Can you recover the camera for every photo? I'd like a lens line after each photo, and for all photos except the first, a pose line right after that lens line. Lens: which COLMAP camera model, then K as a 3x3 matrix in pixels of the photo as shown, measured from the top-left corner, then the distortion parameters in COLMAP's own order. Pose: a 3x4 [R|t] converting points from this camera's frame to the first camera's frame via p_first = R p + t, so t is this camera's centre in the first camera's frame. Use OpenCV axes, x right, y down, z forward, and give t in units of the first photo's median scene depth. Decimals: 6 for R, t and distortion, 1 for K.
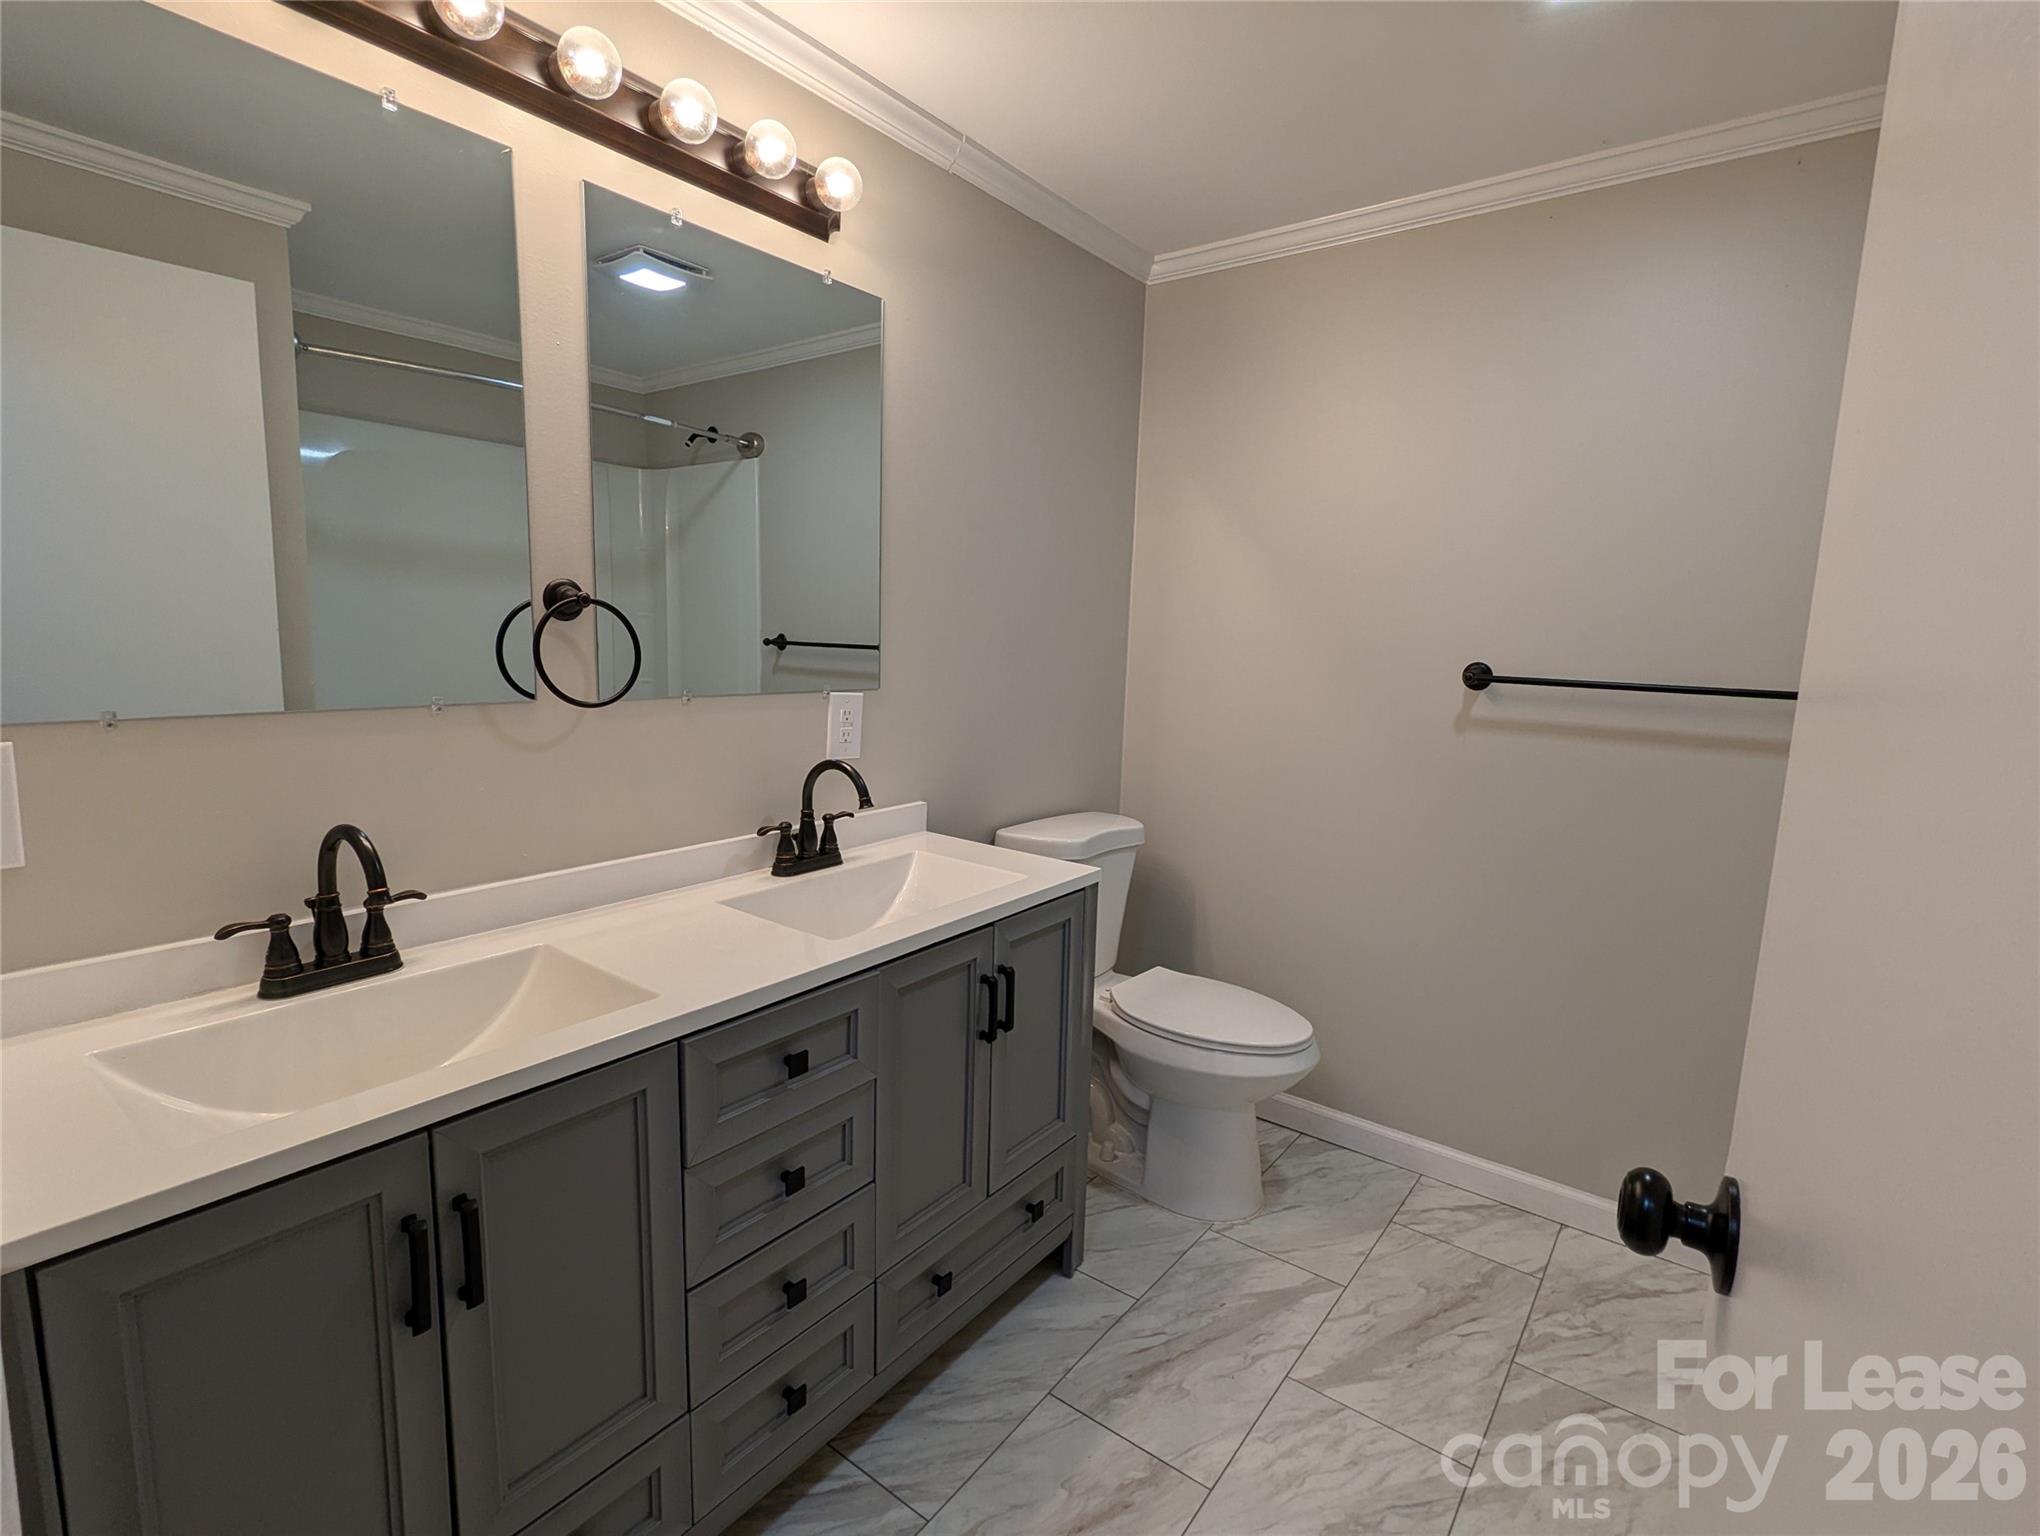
lens RADIAL K [[969.3, 0, 1014.2], [0, 969.3, 769.0], [0, 0, 1]] dist [-0.003013, 0.001118]
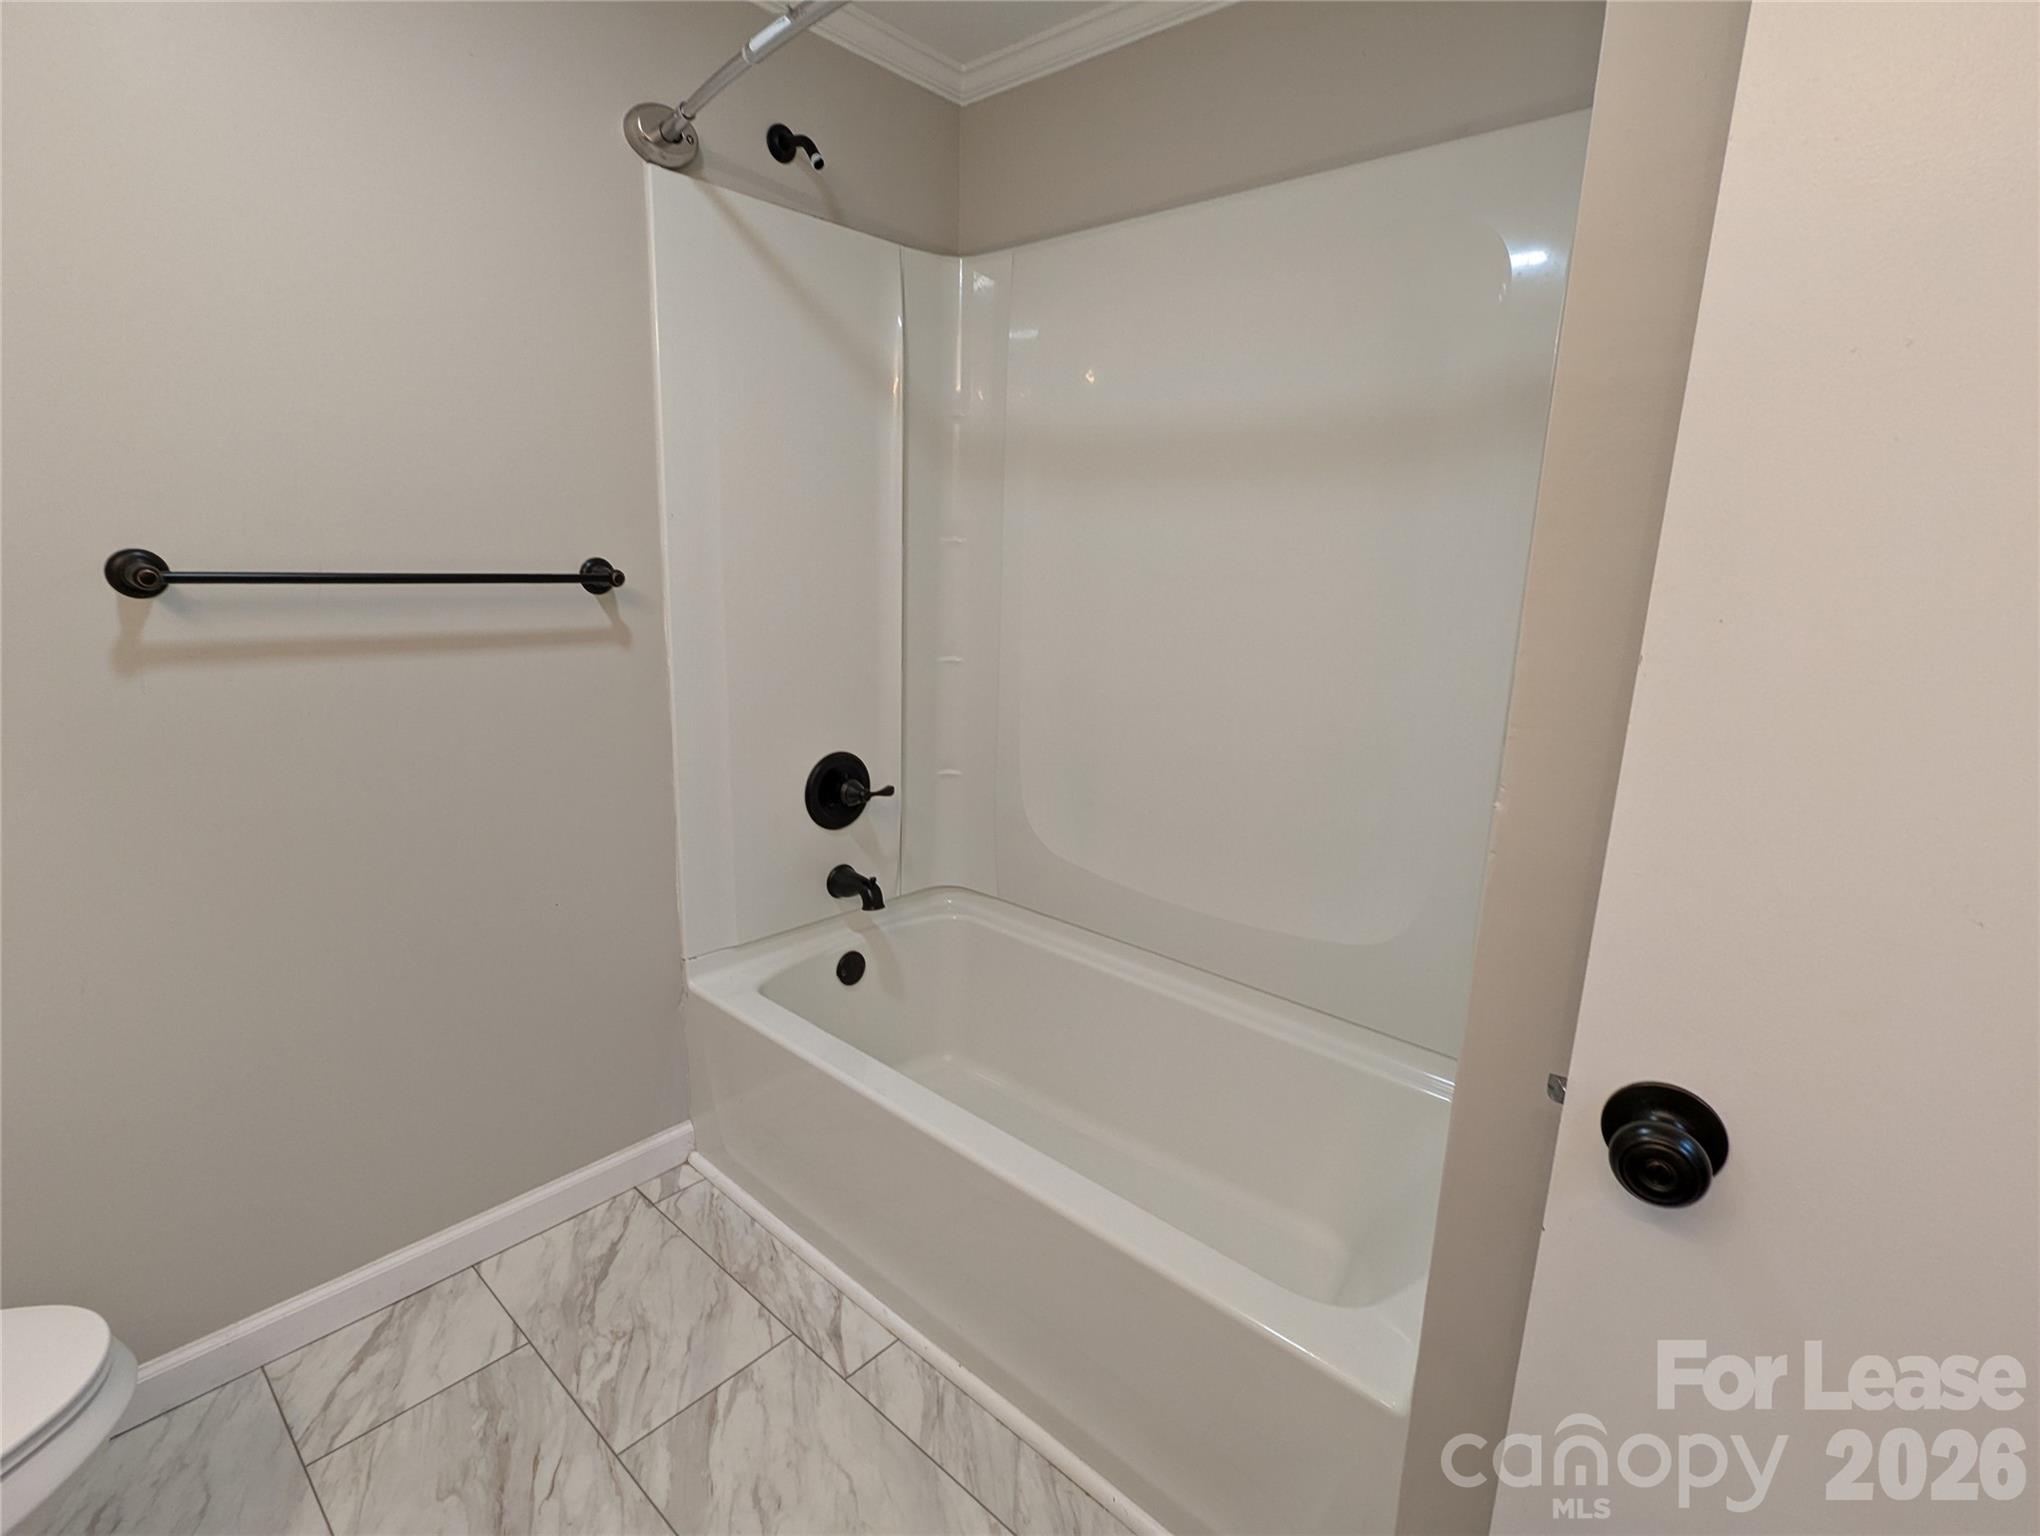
lens RADIAL K [[969.3, 0, 1014.2], [0, 969.3, 769.0], [0, 0, 1]] dist [-0.003013, 0.001118]
pose [[0.076107, -0.250579, 0.965100, -0.071301], [0.115978, 0.963562, 0.241034, -0.069466], [-0.990332, 0.093586, 0.102396, 0.489569]]
